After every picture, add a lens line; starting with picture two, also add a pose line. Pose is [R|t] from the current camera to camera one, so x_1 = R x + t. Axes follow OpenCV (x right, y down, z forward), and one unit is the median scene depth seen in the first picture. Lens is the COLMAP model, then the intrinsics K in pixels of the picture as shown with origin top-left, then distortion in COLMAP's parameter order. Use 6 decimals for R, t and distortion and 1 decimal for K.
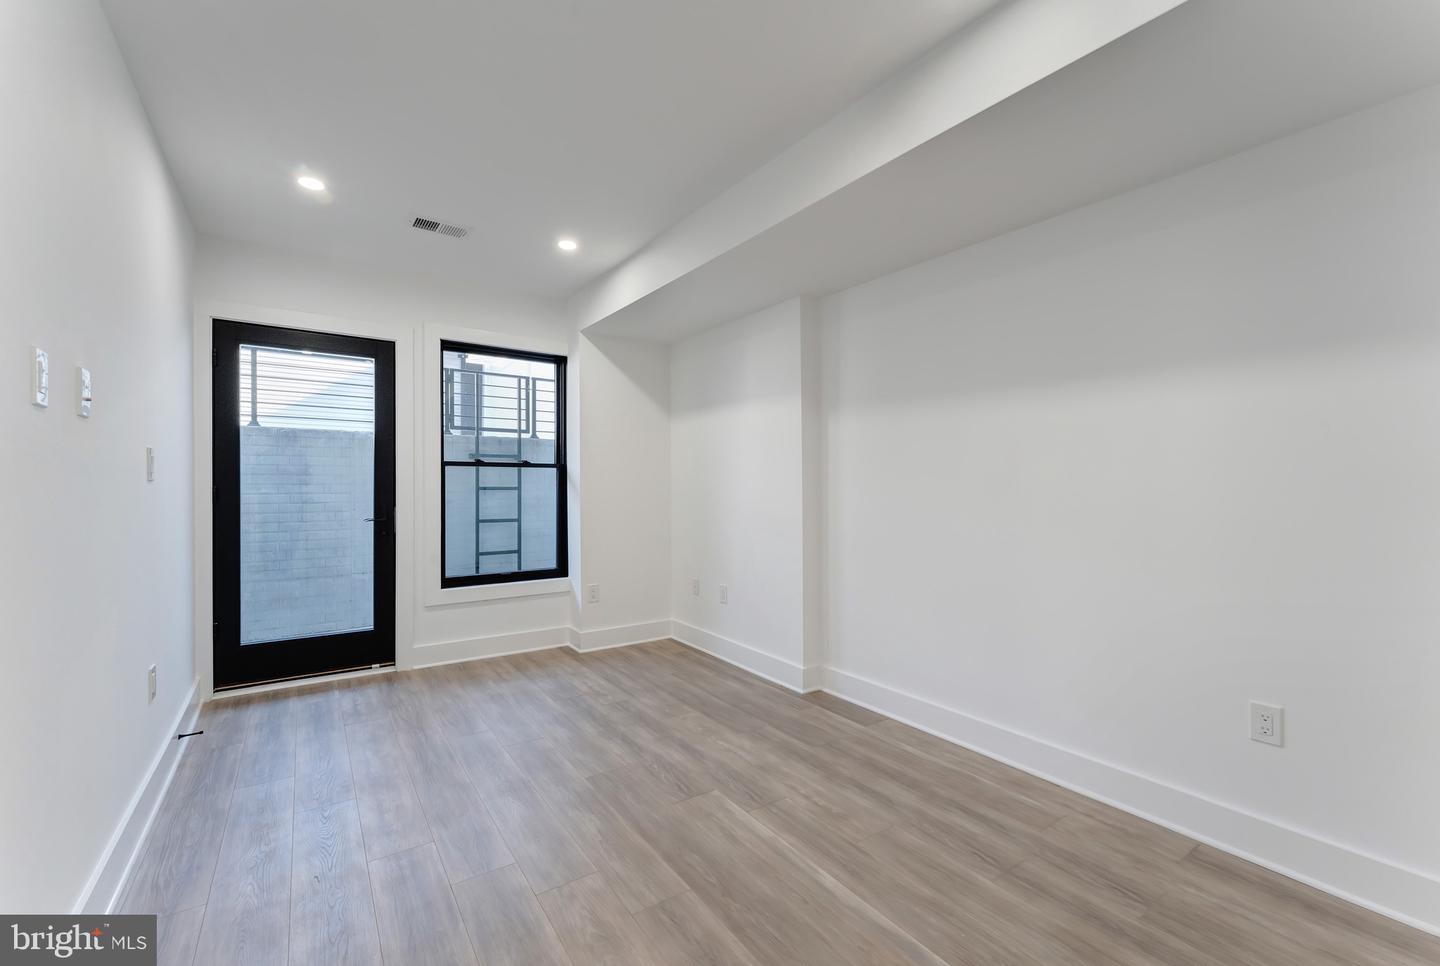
lens RADIAL K [[589.7, 0, 727.0], [0, 589.7, 484.8], [0, 0, 1]] dist [-0.004383, -0.000015]
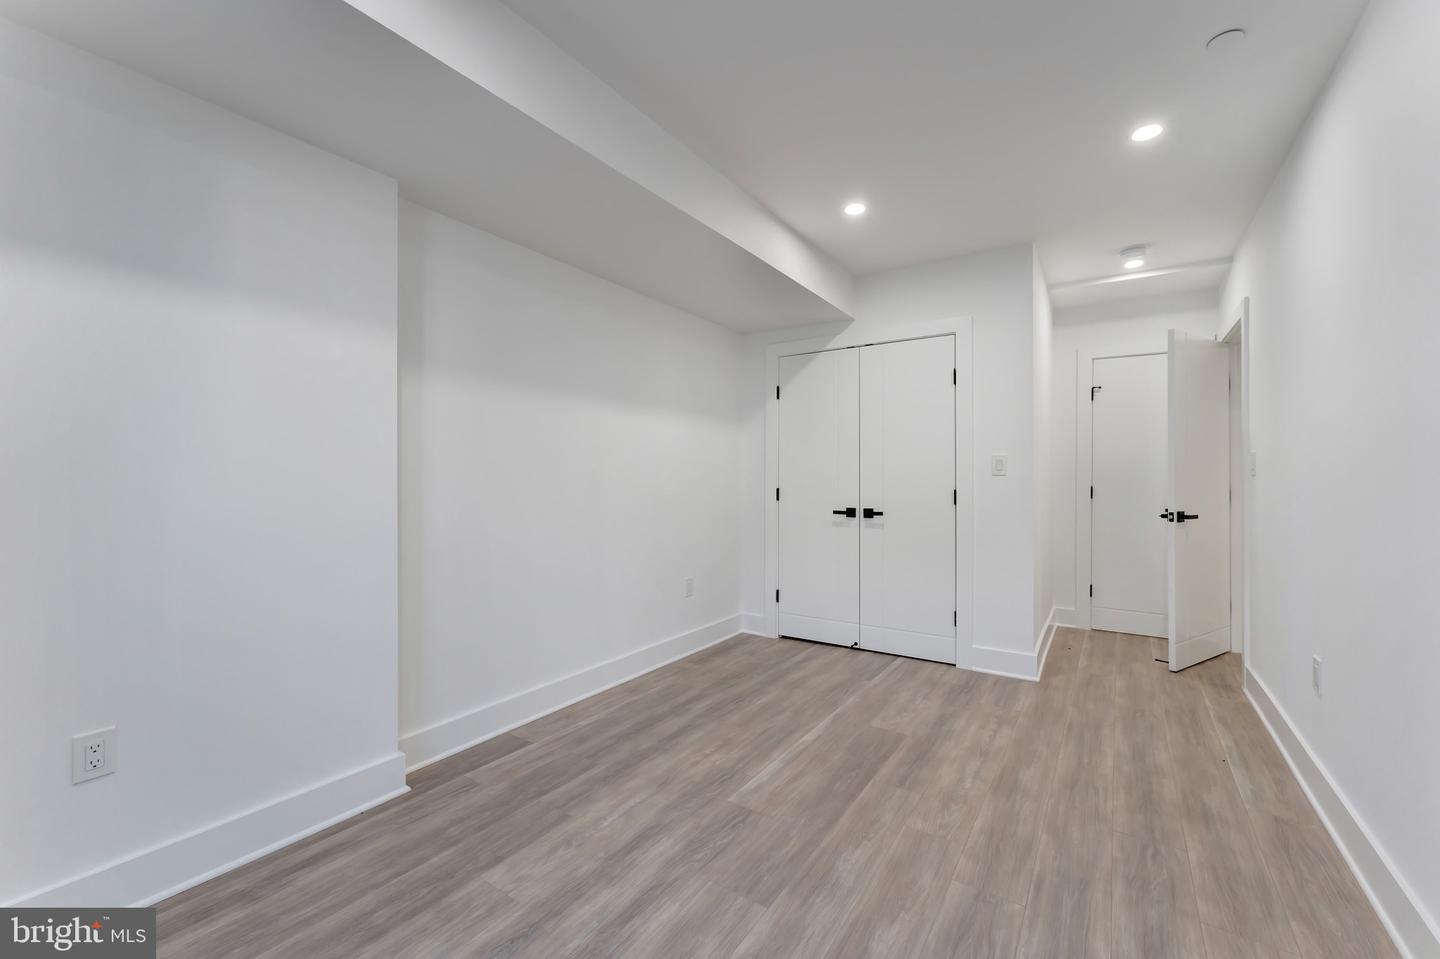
lens RADIAL K [[589.7, 0, 721.7], [0, 589.7, 475.6], [0, 0, 1]] dist [-0.004383, -0.000015]
pose [[-0.350903, -0.004199, 0.936402, -0.781384], [-0.002478, 0.999991, 0.003555, 0.008168], [-0.936408, -0.001073, -0.350910, 1.191553]]
